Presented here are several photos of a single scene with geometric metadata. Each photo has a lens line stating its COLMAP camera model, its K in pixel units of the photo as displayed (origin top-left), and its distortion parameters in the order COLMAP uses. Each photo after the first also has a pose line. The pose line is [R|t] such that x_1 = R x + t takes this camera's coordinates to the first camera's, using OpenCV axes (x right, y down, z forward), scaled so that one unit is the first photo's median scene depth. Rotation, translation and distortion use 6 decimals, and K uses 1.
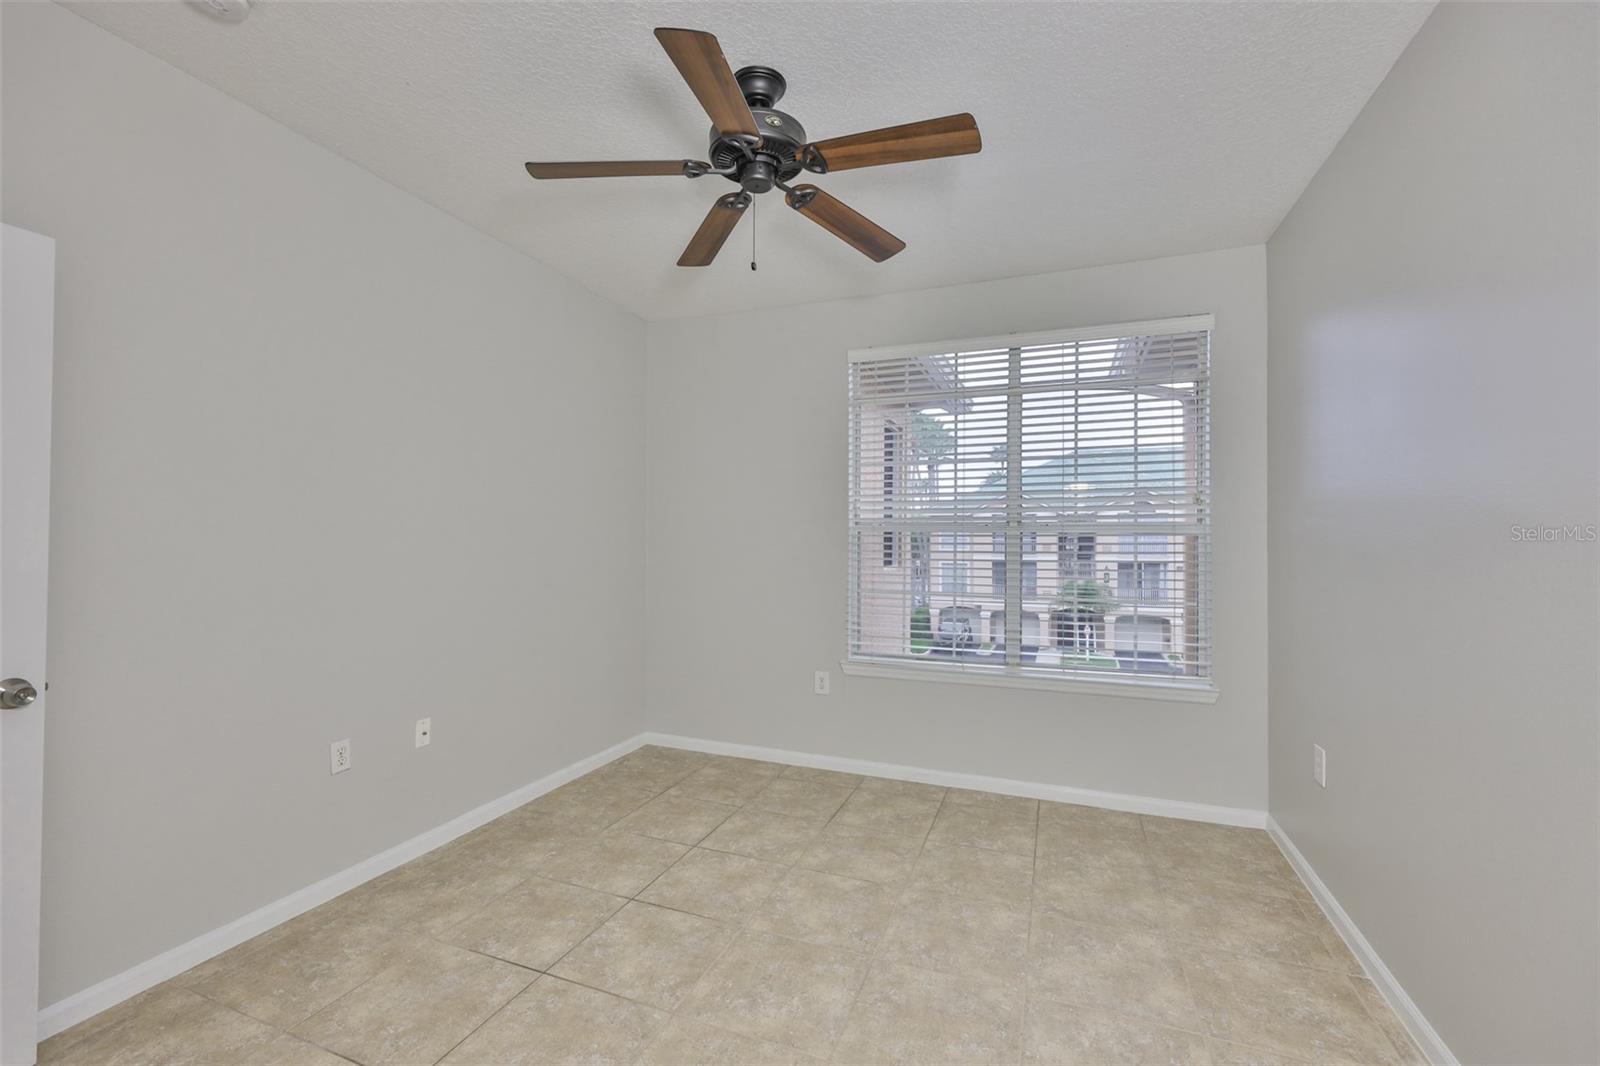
lens RADIAL K [[669.2, 0, 799.8], [0, 669.2, 535.0], [0, 0, 1]] dist [-0.000671, -0.000261]
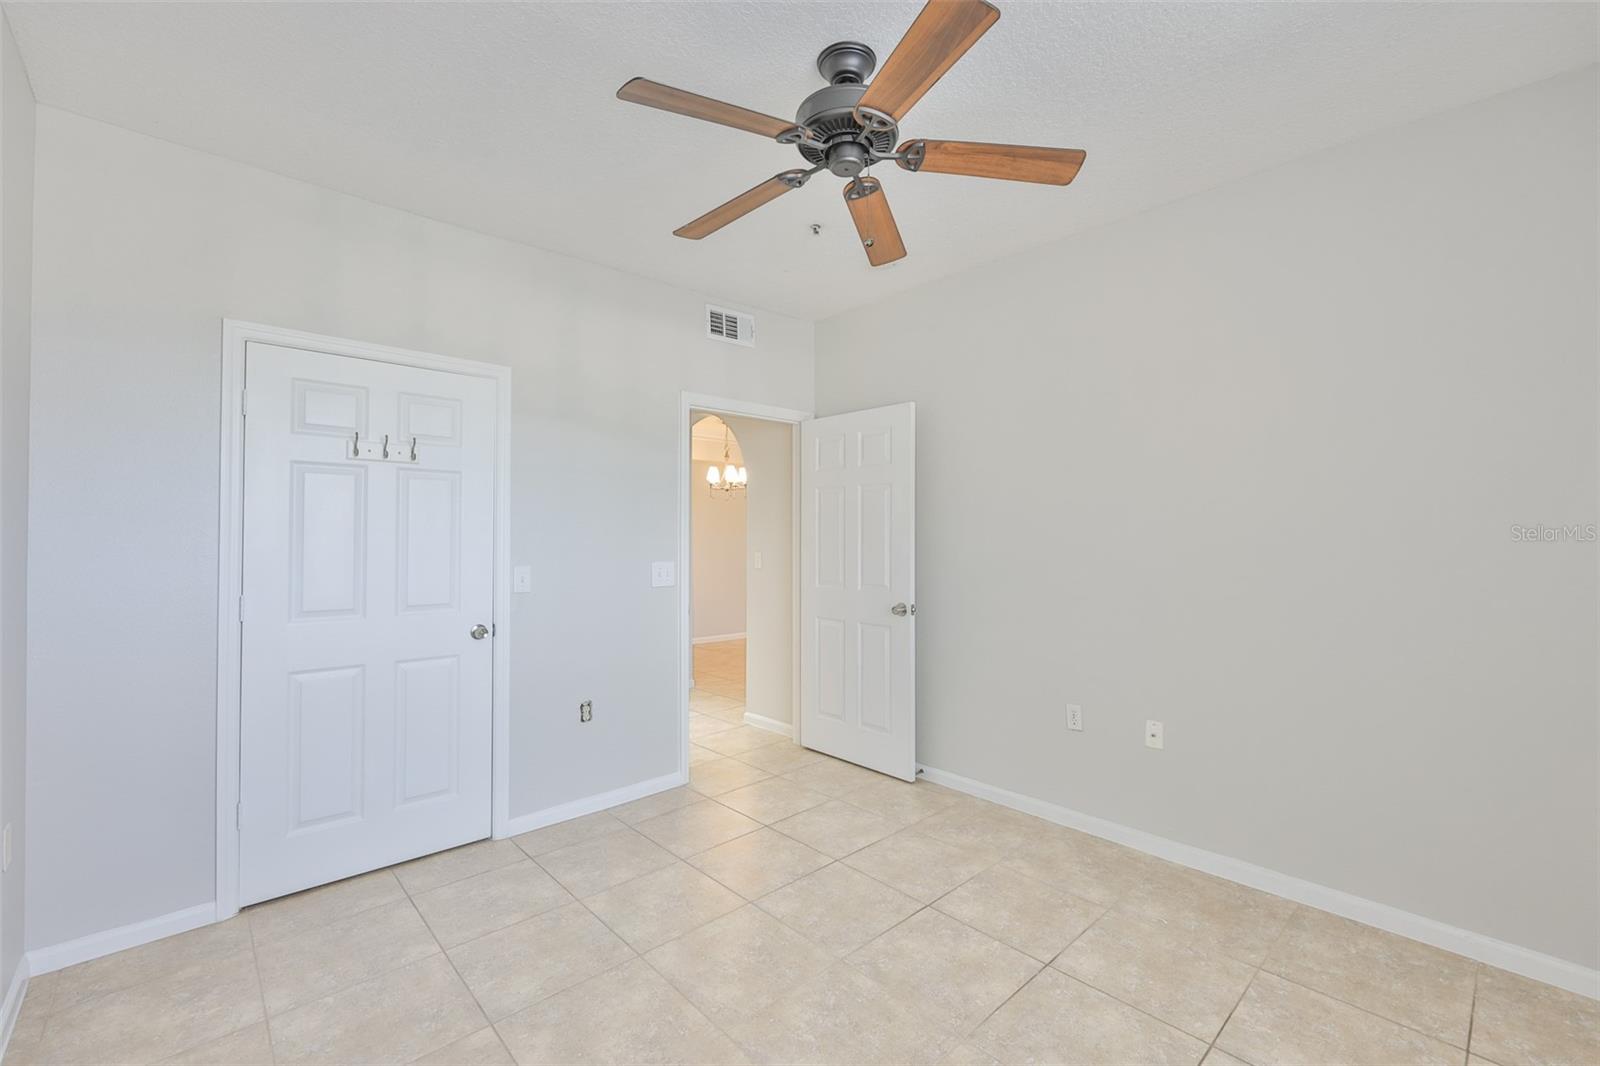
lens RADIAL K [[669.2, 0, 799.8], [0, 669.2, 533.1], [0, 0, 1]] dist [-0.000671, -0.000261]
pose [[-0.436275, -0.011053, -0.899745, 0.653328], [0.001718, 0.999912, -0.013117, 0.004668], [0.899812, -0.007268, -0.436218, 1.080652]]
